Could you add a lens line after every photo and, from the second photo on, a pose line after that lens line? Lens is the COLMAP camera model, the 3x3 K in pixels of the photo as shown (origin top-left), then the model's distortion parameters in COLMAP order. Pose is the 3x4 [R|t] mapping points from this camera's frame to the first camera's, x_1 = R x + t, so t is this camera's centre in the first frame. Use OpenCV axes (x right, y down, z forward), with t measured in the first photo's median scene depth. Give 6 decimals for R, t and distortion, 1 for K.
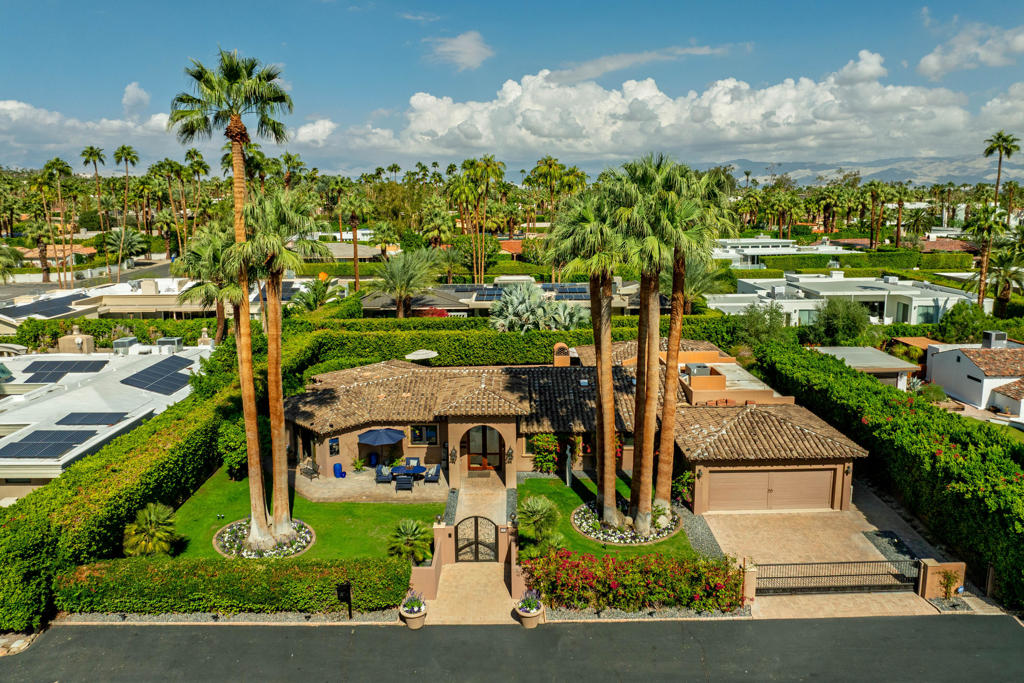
lens RADIAL K [[744.0, 0, 512.0], [0, 744.0, 341.5], [0, 0, 1]] dist [-0.042766, 0.010278]
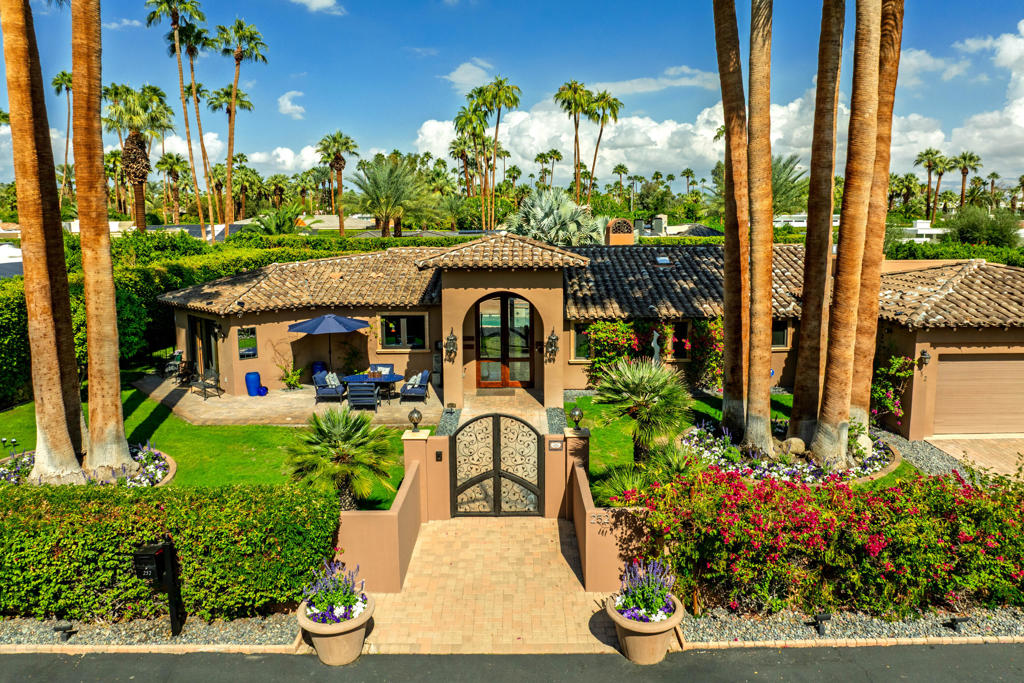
lens RADIAL K [[744.0, 0, 512.0], [0, 744.0, 341.5], [0, 0, 1]] dist [-0.042766, 0.010278]
pose [[0.999969, 0.000381, -0.007904, -0.032853], [-0.000653, 0.999405, -0.034499, 0.193444], [0.007886, 0.034503, 0.999373, 0.505837]]
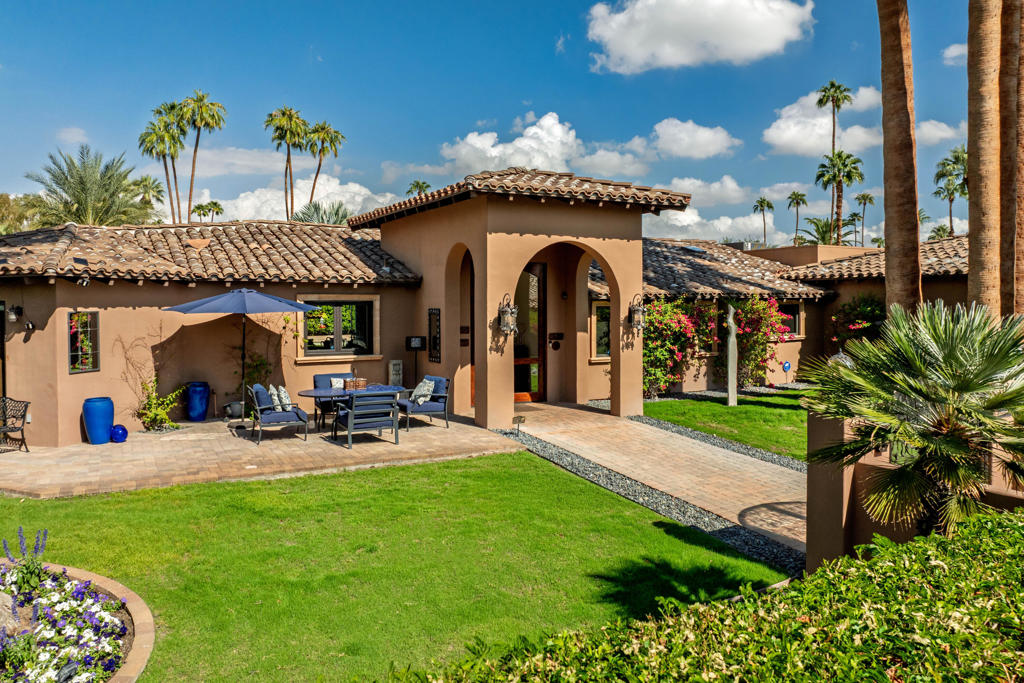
lens RADIAL K [[744.0, 0, 512.0], [0, 744.0, 341.5], [0, 0, 1]] dist [-0.042766, 0.010278]
pose [[0.884268, -0.020674, 0.466522, -0.271671], [0.084030, 0.989757, -0.115414, 0.229984], [-0.459357, 0.141259, 0.876947, 0.795558]]
